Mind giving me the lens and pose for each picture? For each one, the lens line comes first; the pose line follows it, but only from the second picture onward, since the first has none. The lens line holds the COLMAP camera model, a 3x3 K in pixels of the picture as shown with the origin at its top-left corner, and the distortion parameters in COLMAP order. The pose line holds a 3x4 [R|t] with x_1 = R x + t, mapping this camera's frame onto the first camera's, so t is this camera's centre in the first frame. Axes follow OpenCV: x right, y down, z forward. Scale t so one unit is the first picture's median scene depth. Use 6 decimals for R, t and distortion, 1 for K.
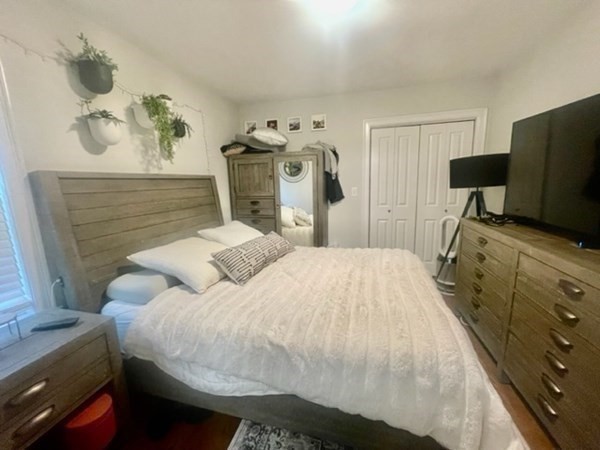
lens RADIAL K [[241.4, 0, 301.8], [0, 241.4, 225.7], [0, 0, 1]] dist [-0.004312, 0.000278]
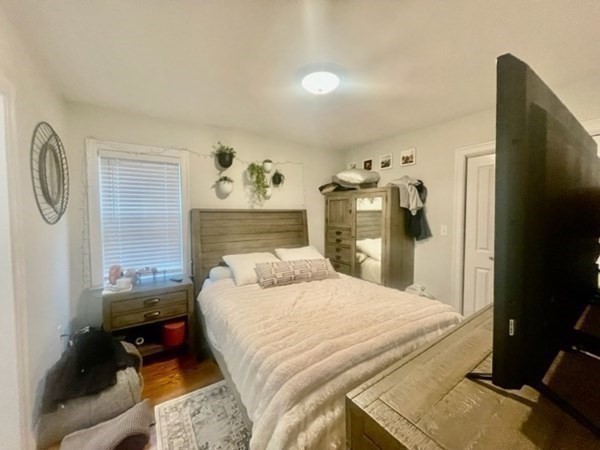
lens RADIAL K [[241.4, 0, 298.4], [0, 241.4, 224.3], [0, 0, 1]] dist [-0.004312, 0.000278]
pose [[0.738072, 0.058521, -0.672180, 0.456127], [-0.140123, 0.987806, -0.067859, -0.032850], [0.660012, 0.144273, 0.737272, 0.022961]]
